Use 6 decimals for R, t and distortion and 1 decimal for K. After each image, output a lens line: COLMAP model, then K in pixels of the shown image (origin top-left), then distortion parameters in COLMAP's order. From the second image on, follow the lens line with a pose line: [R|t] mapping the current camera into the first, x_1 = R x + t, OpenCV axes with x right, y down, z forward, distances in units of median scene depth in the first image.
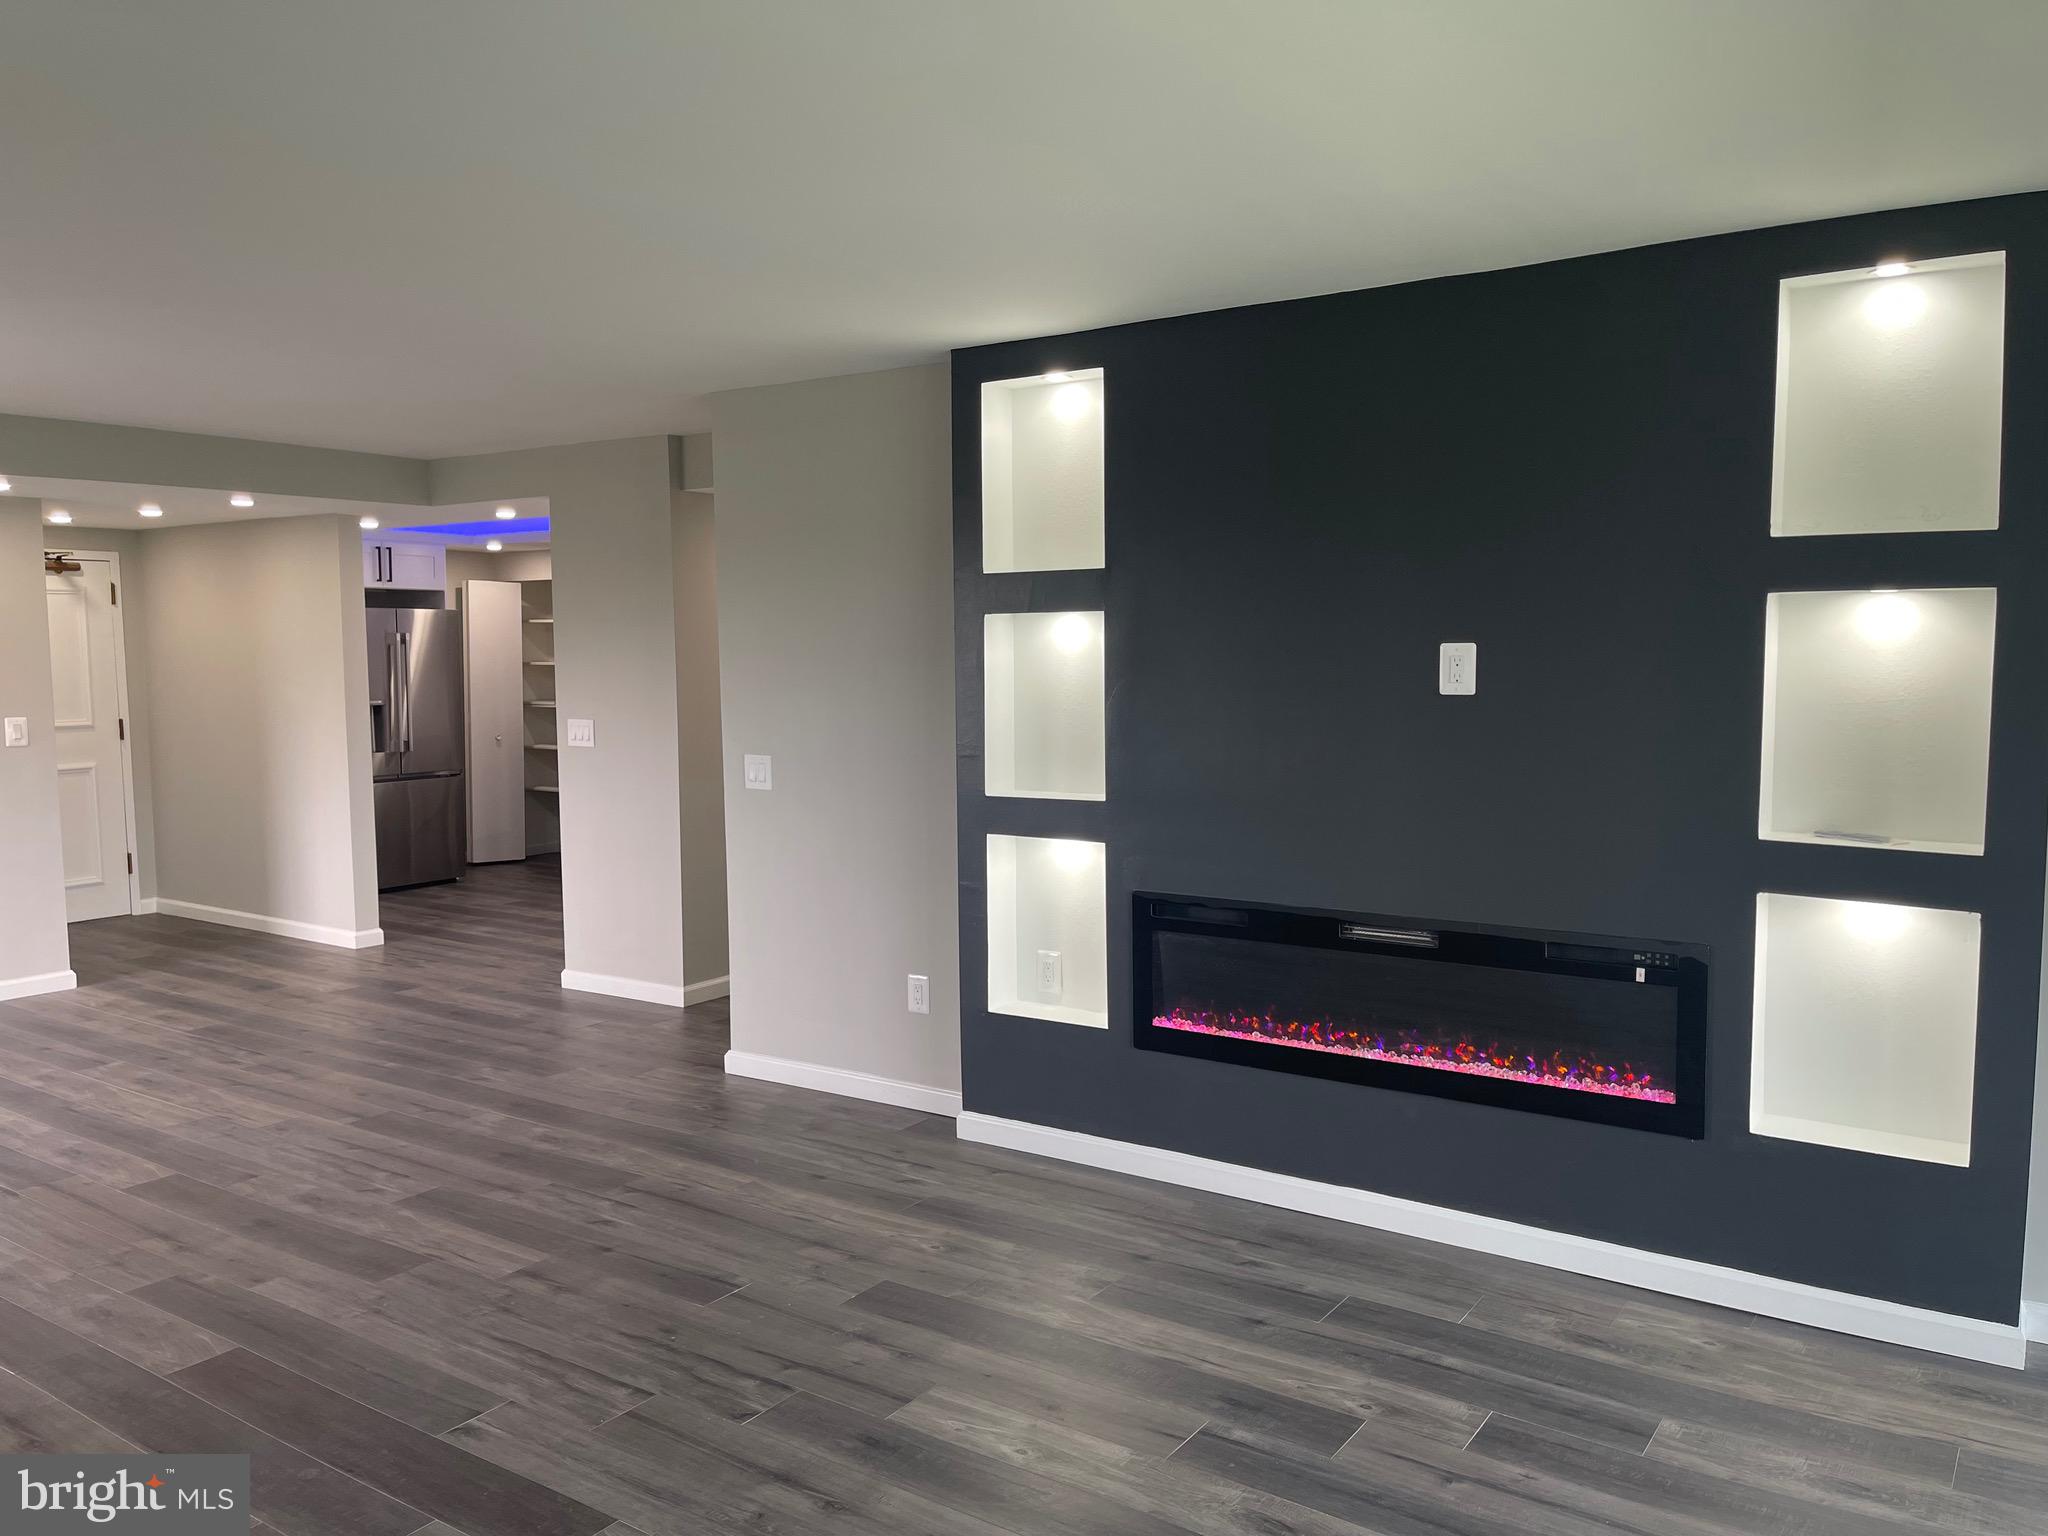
lens RADIAL K [[1564.1, 0, 1022.4], [0, 1564.1, 774.8], [0, 0, 1]] dist [0.066035, -0.091541]
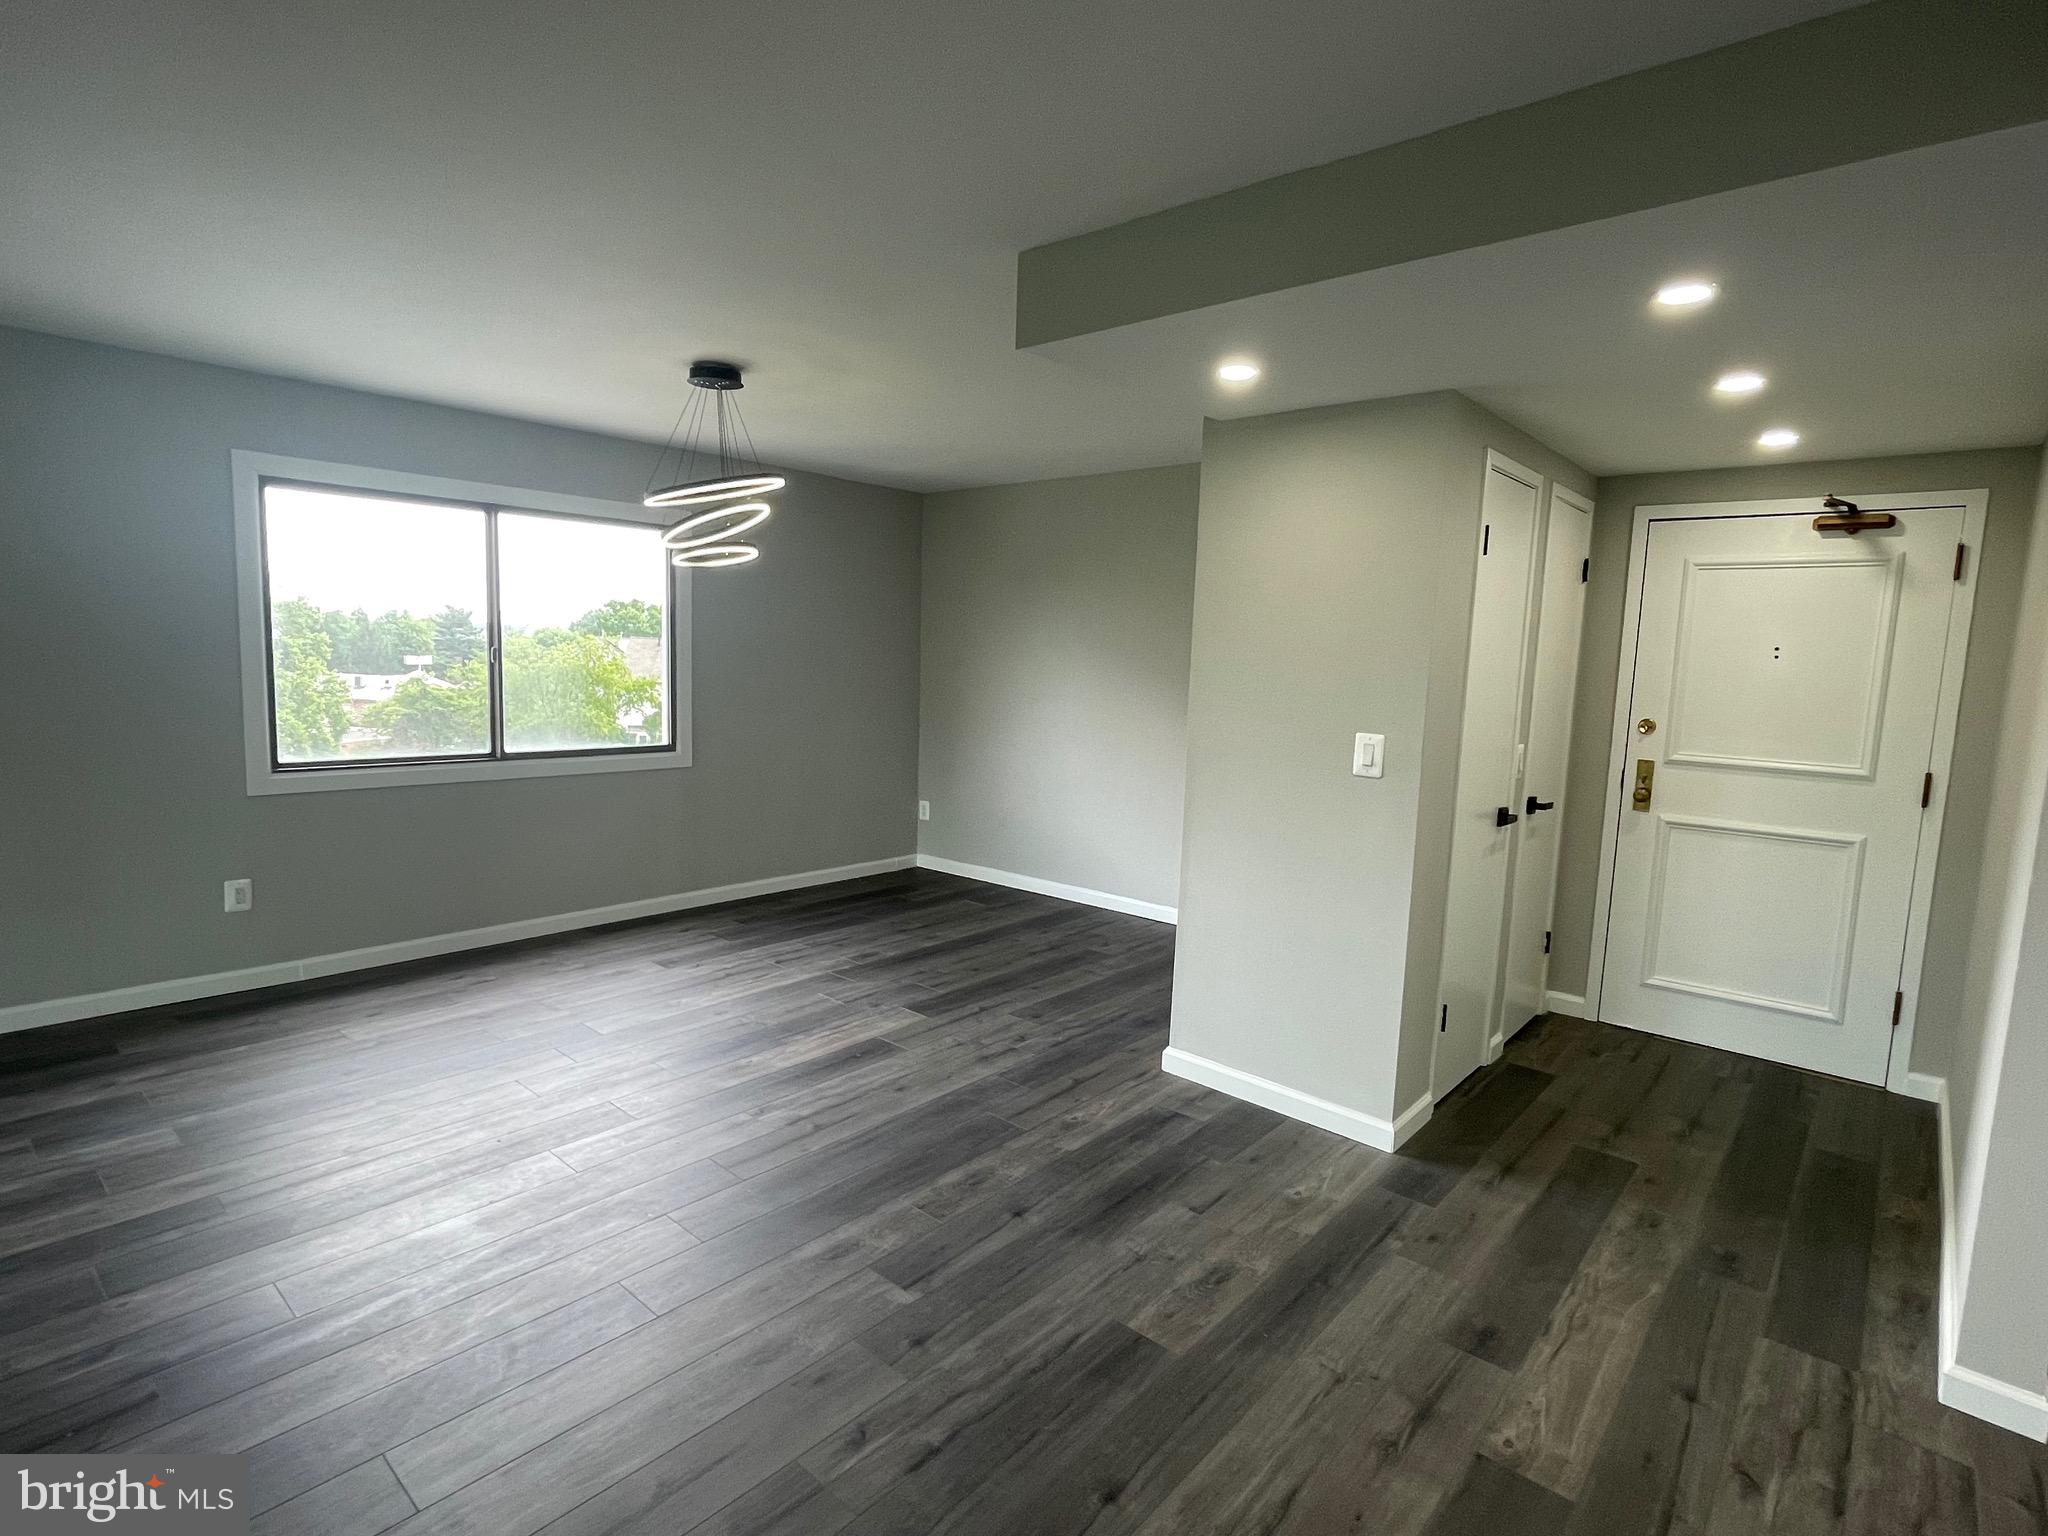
lens RADIAL K [[1025.3, 0, 1018.2], [0, 1025.3, 768.2], [0, 0, 1]] dist [-0.007603, 0.003852]
pose [[-0.127443, 0.121163, -0.984418, -0.288289], [-0.117122, 0.983728, 0.136240, -0.097640], [0.984906, 0.132660, -0.111179, 1.389342]]
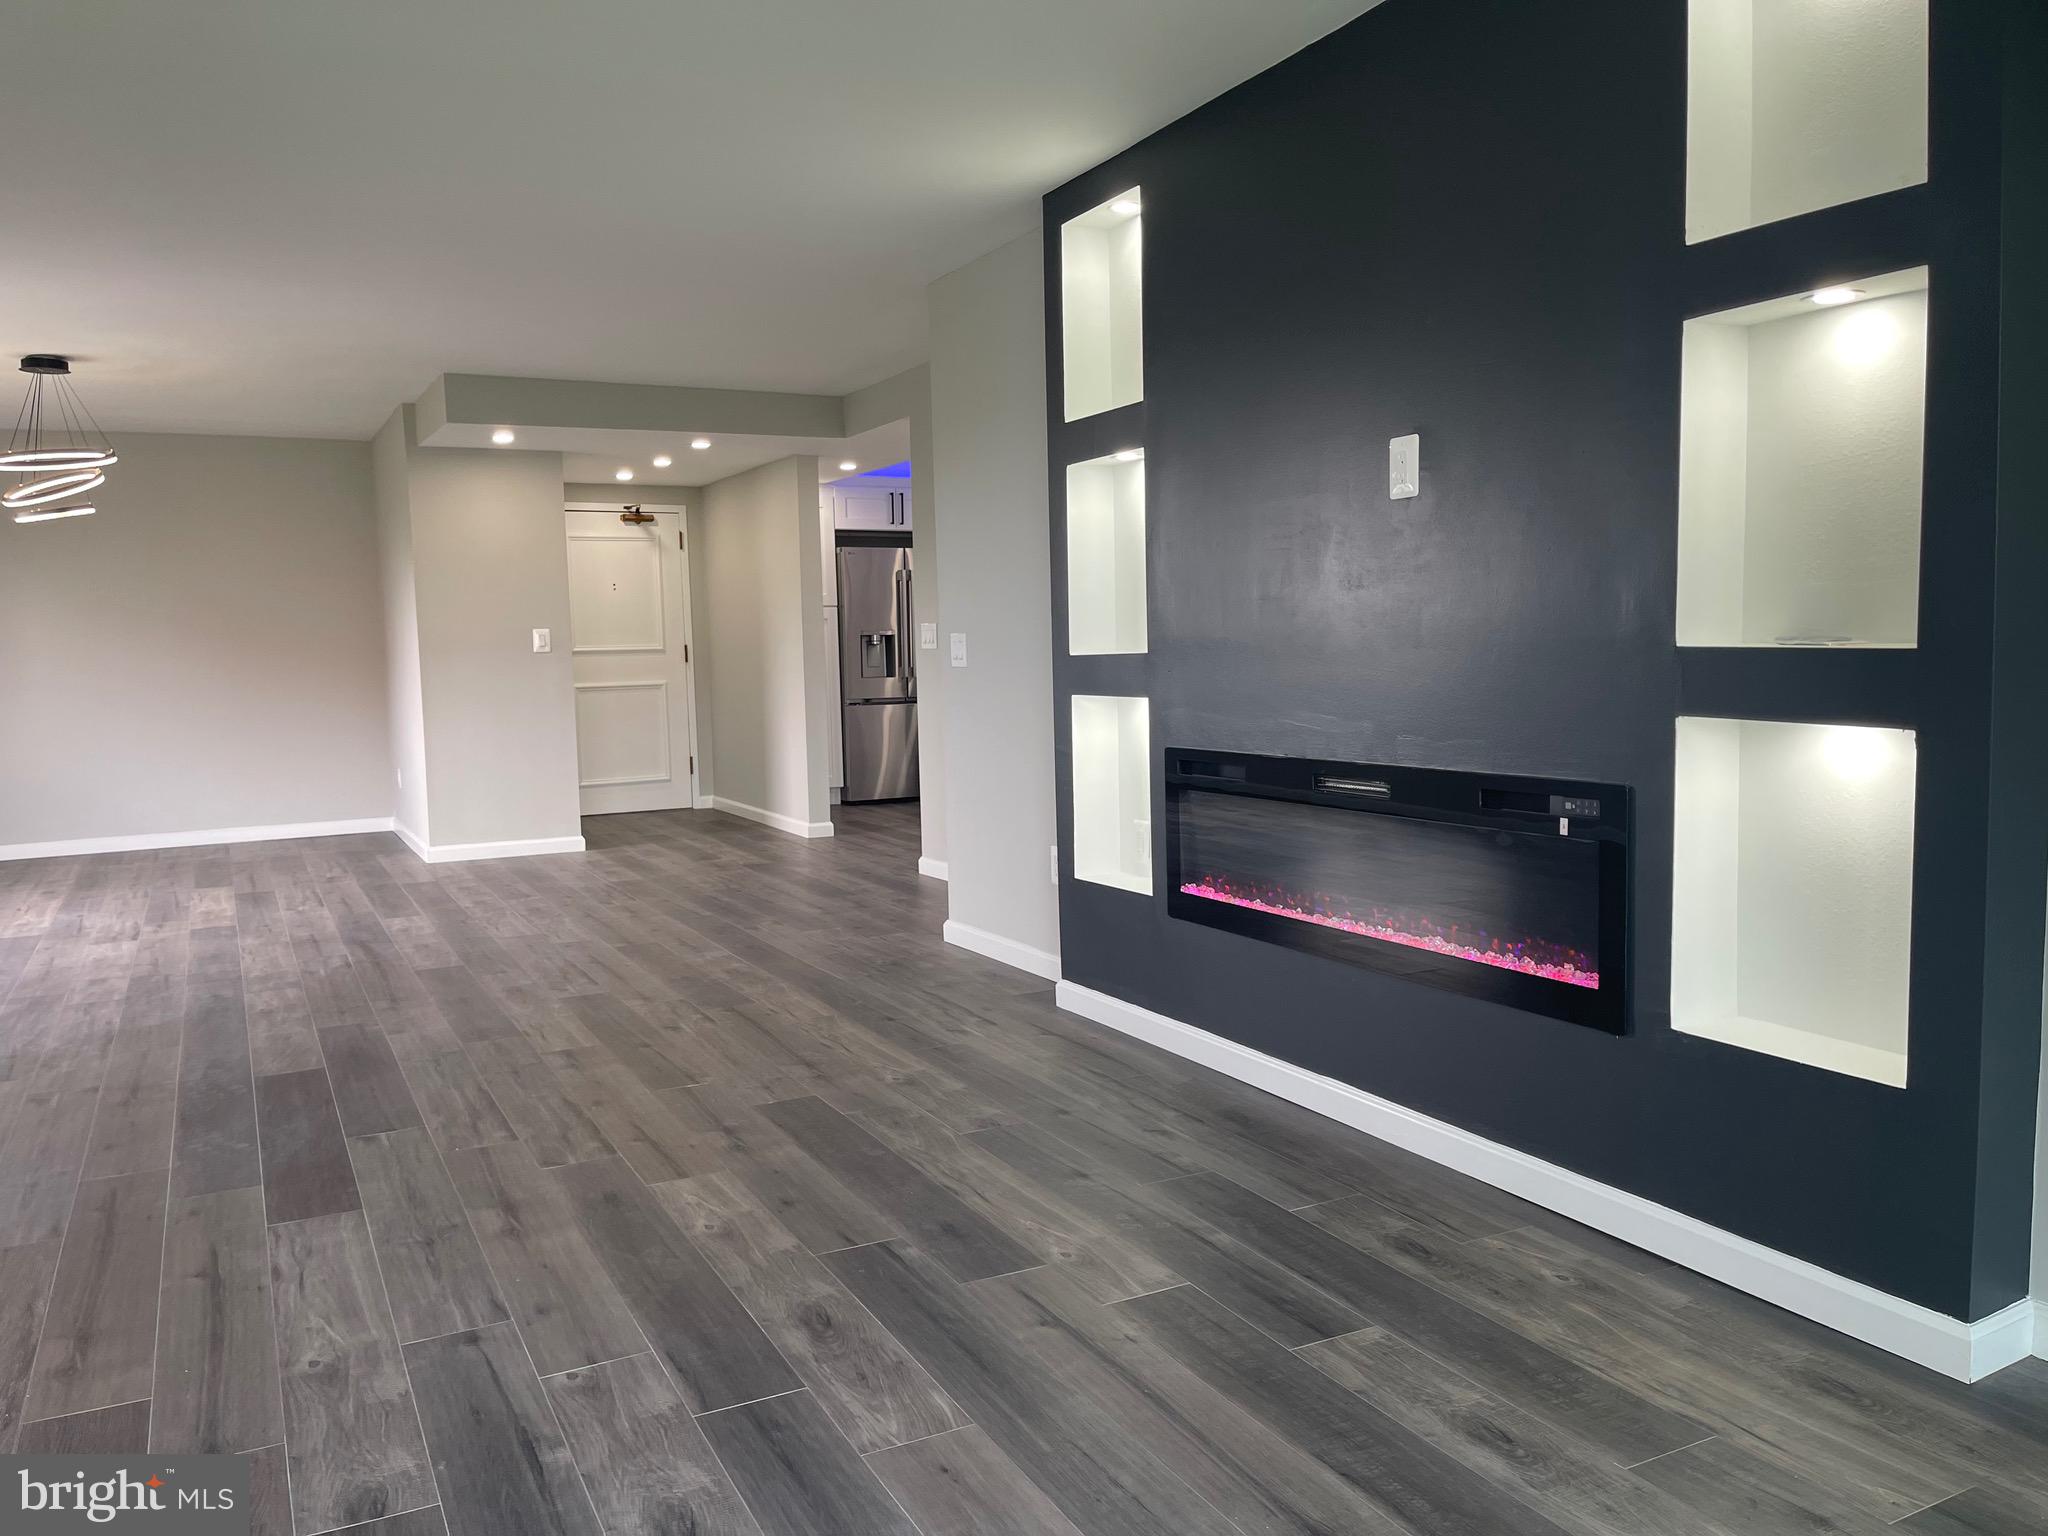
lens RADIAL K [[1564.1, 0, 1022.1], [0, 1564.1, 780.1], [0, 0, 1]] dist [0.066035, -0.091541]
pose [[0.881616, 0.030563, -0.470977, 0.434816], [-0.025478, 0.999528, 0.017170, 0.079798], [0.471279, -0.003138, 0.881979, 0.135012]]
